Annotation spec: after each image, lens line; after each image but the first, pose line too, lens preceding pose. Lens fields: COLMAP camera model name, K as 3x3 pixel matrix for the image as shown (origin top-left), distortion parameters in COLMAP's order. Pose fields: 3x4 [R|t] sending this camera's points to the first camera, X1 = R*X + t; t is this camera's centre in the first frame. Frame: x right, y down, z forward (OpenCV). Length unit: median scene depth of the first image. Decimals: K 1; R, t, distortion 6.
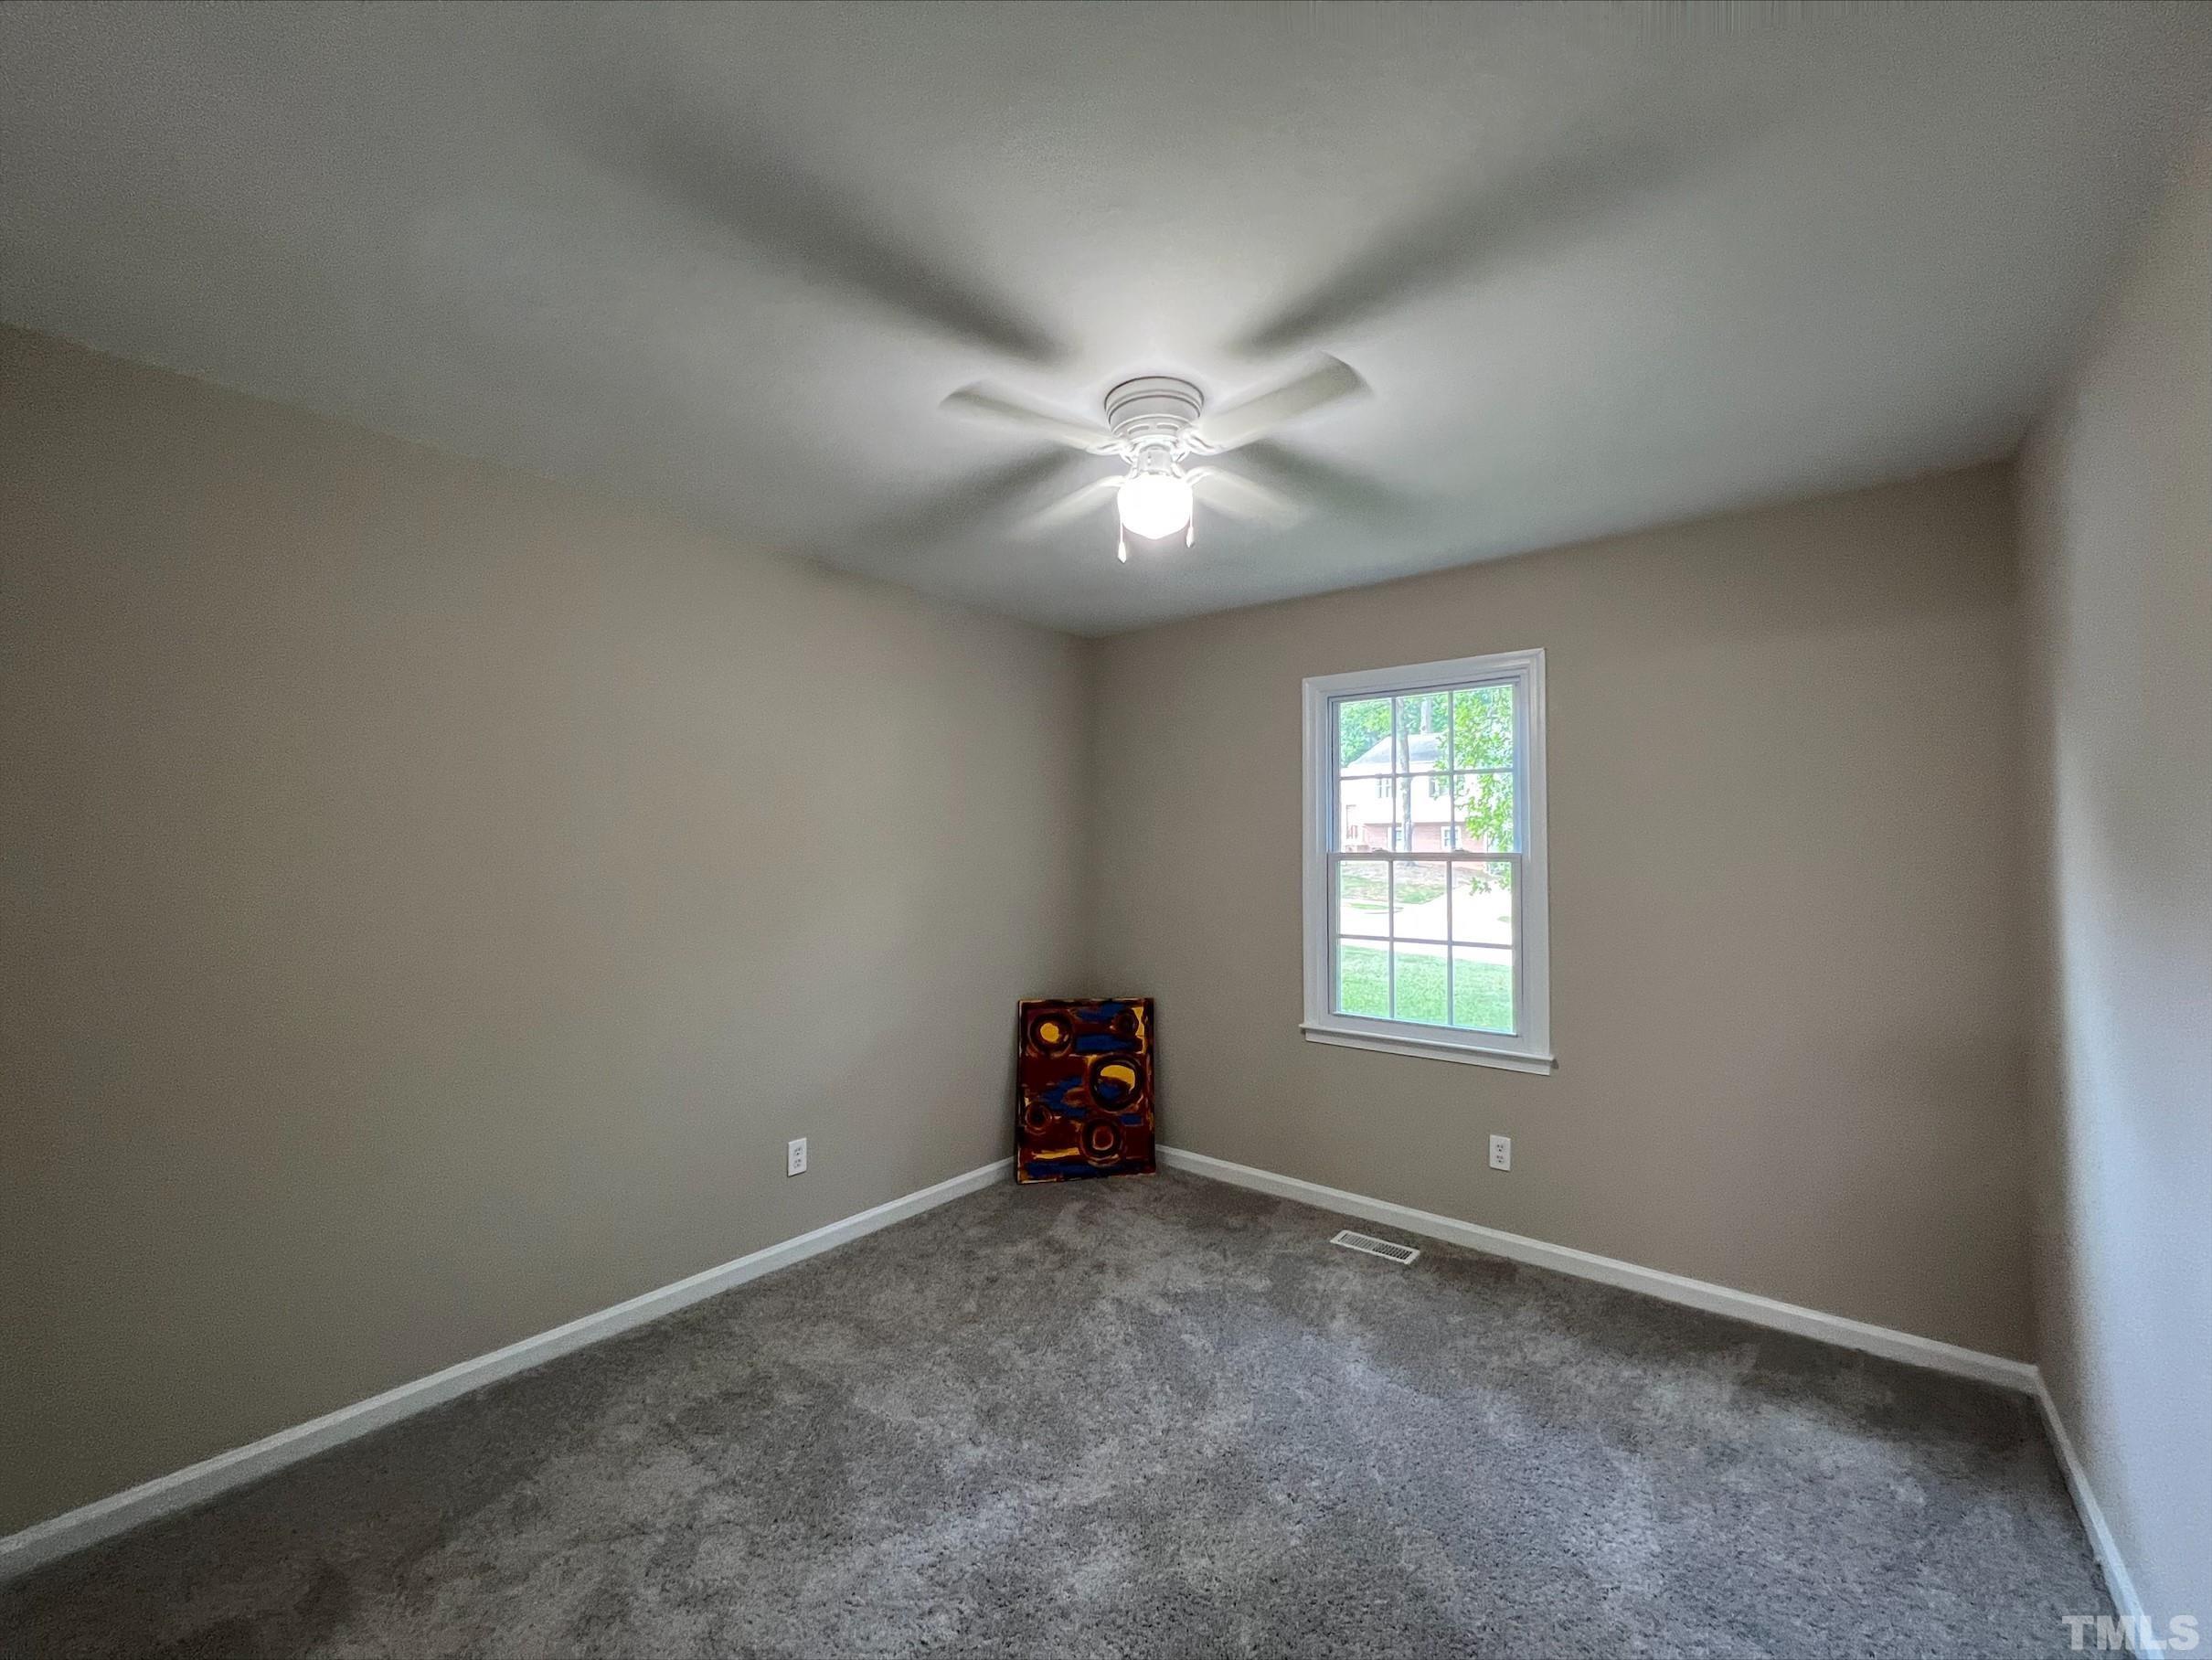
lens RADIAL K [[893.4, 0, 1109.1], [0, 893.4, 829.5], [0, 0, 1]] dist [0.000319, 0.000052]
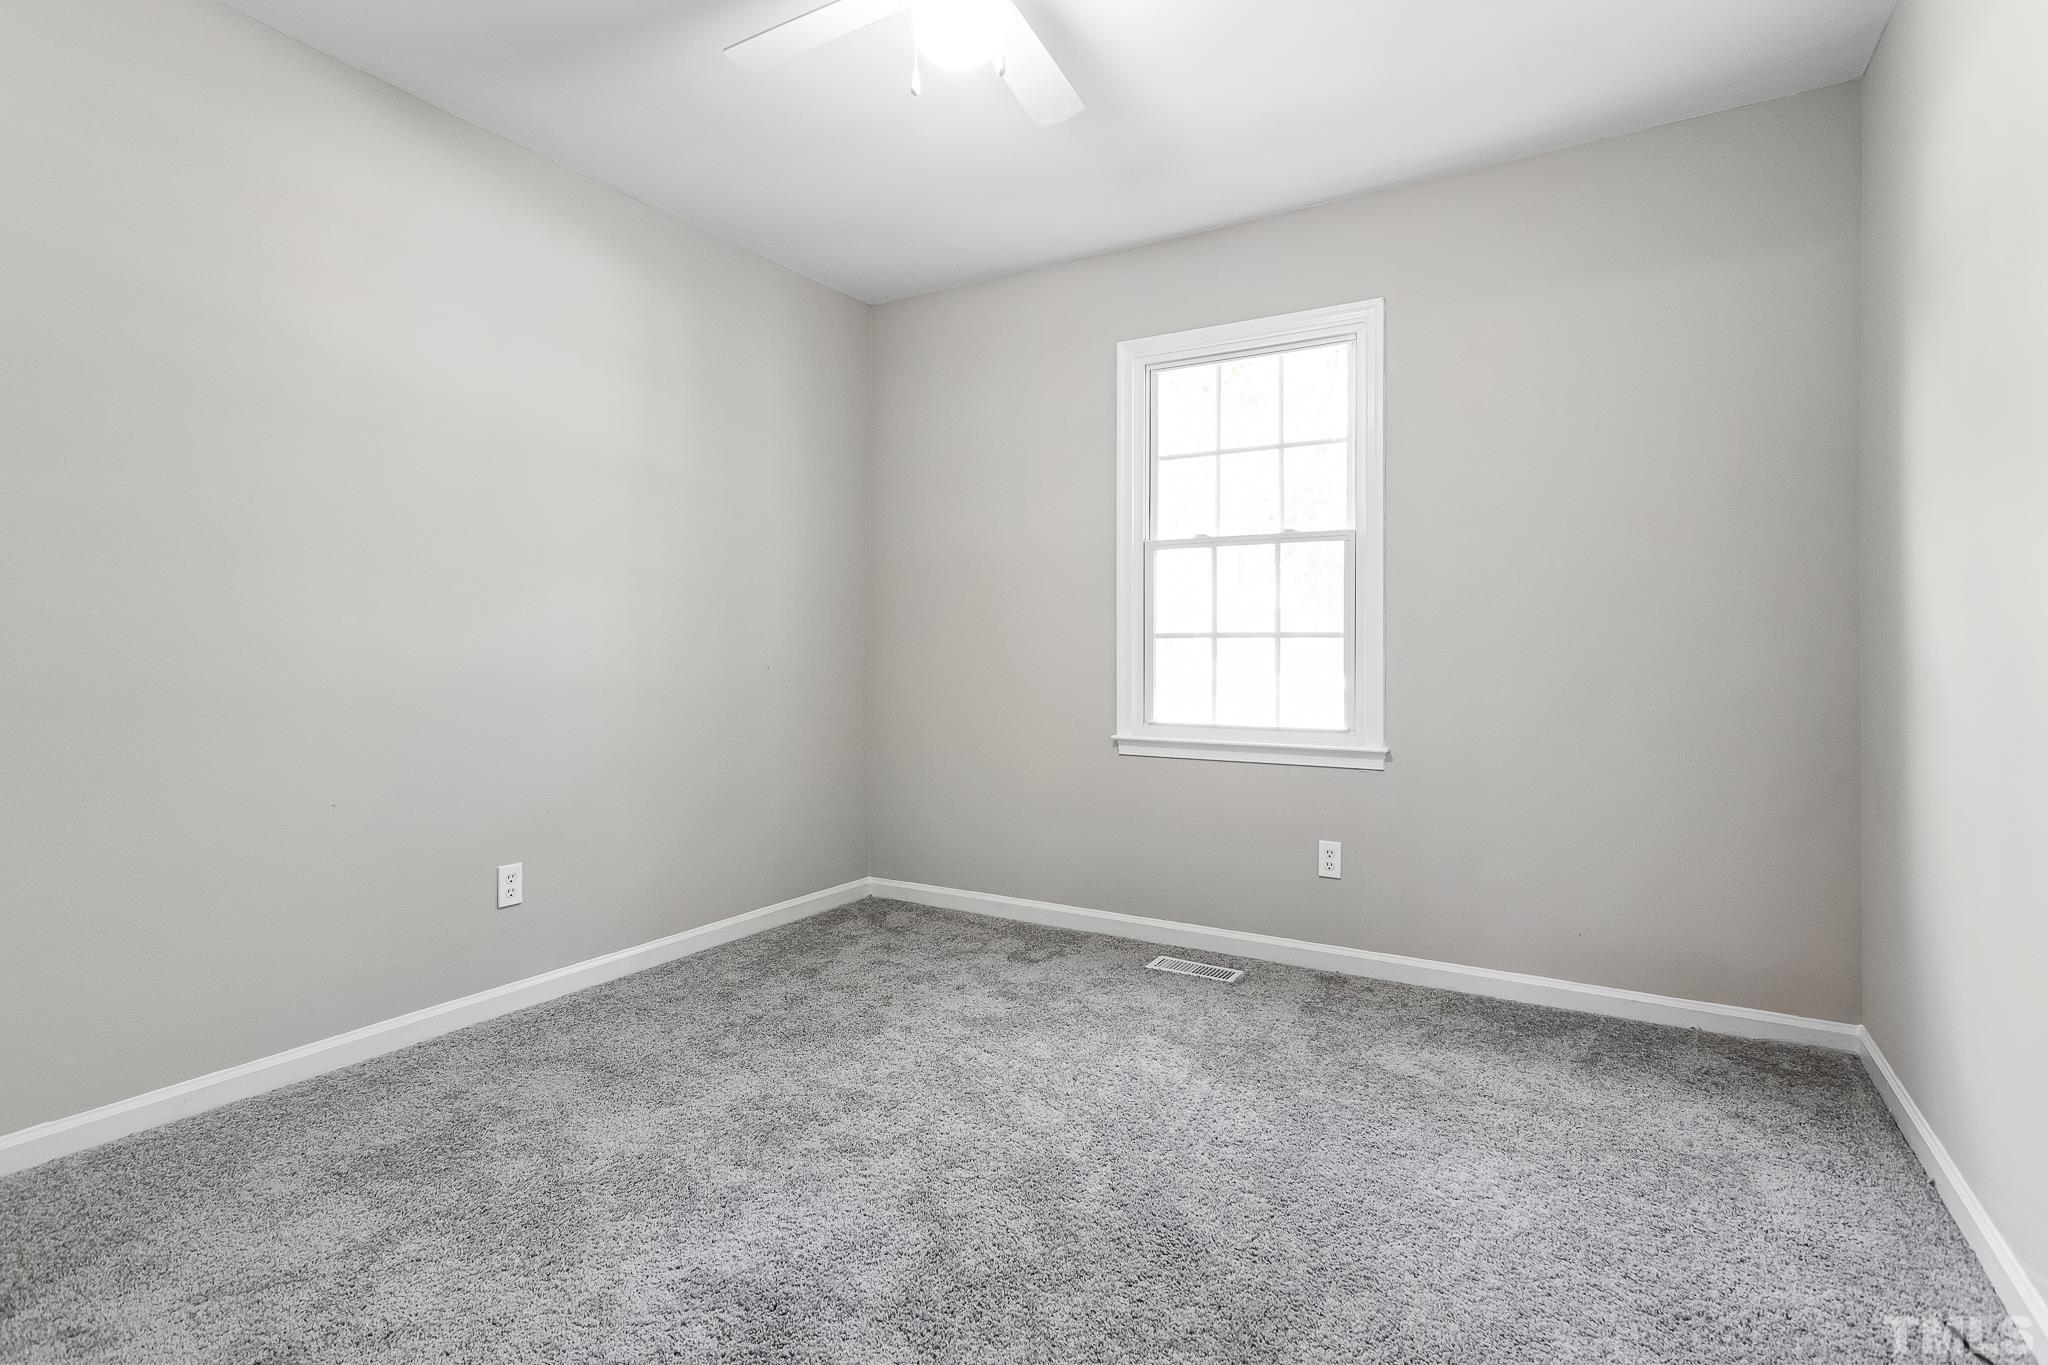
lens RADIAL K [[1001.3, 0, 1017.8], [0, 1001.3, 662.5], [0, 0, 1]] dist [0.005657, -0.000951]
pose [[0.991398, -0.000503, 0.130883, -0.009931], [-0.002645, 0.999711, 0.023878, 0.143968], [-0.130857, -0.024019, 0.991110, 0.038758]]
